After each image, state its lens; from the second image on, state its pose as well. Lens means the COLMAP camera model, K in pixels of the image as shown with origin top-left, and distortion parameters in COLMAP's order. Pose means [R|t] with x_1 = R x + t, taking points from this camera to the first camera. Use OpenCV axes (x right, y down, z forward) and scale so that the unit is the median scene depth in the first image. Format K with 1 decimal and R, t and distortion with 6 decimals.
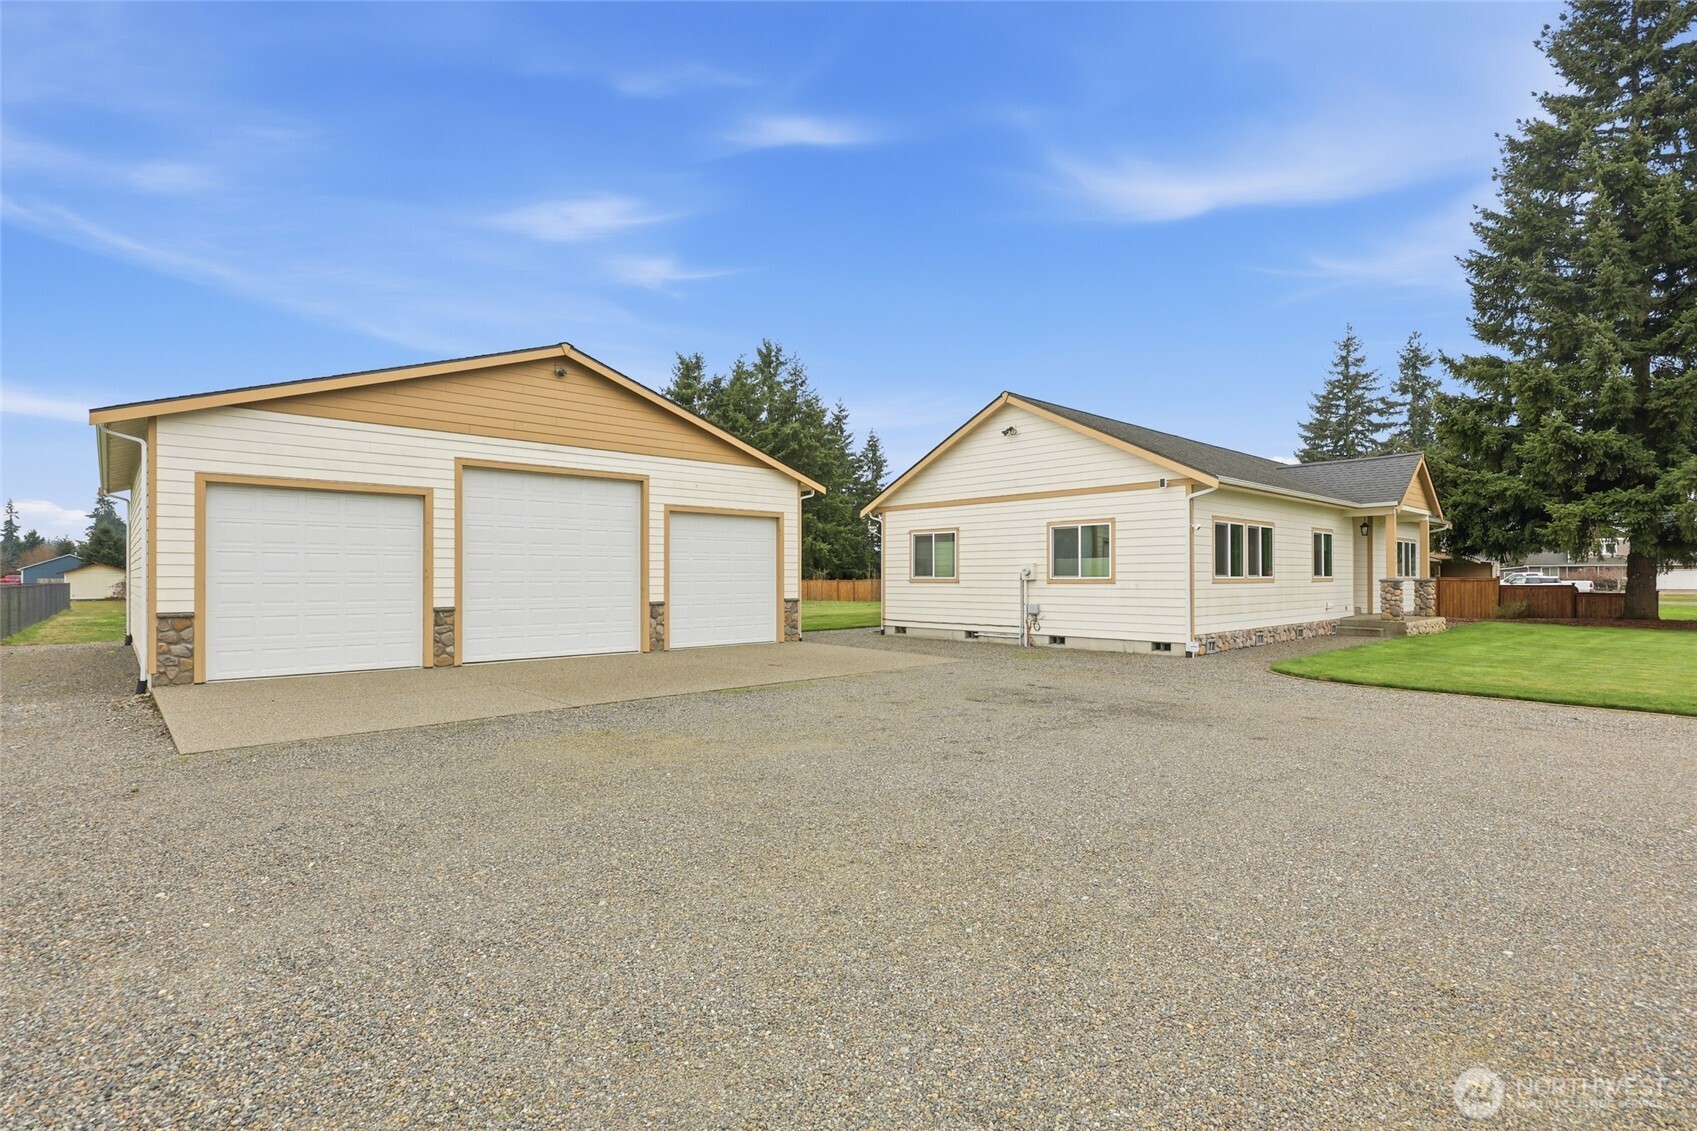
lens RADIAL K [[809.7, 0, 850.6], [0, 809.7, 568.0], [0, 0, 1]] dist [0.001399, 0.000607]
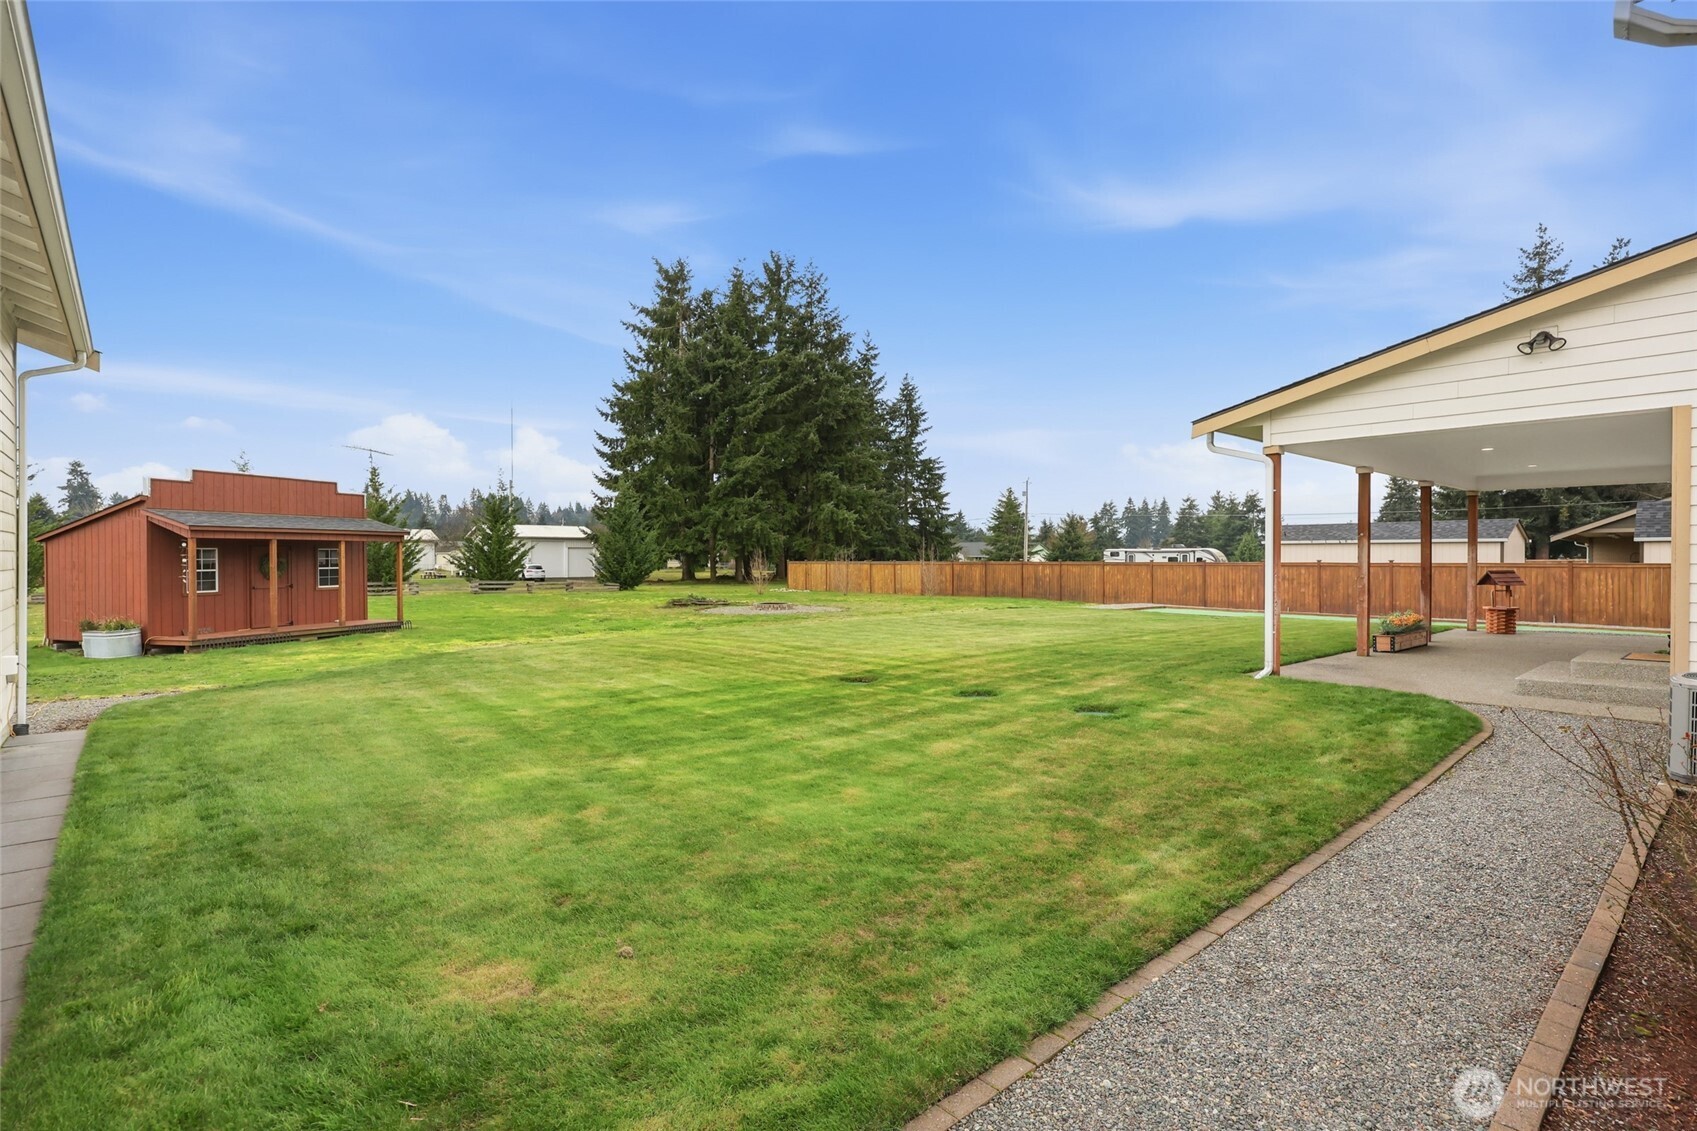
lens RADIAL K [[809.7, 0, 850.6], [0, 809.7, 568.0], [0, 0, 1]] dist [0.001399, 0.000607]
pose [[0.999693, 0.003966, -0.024465, -0.011241], [-0.003301, 0.999625, 0.027166, 0.000948], [0.024563, -0.027077, 0.999332, 0.223787]]
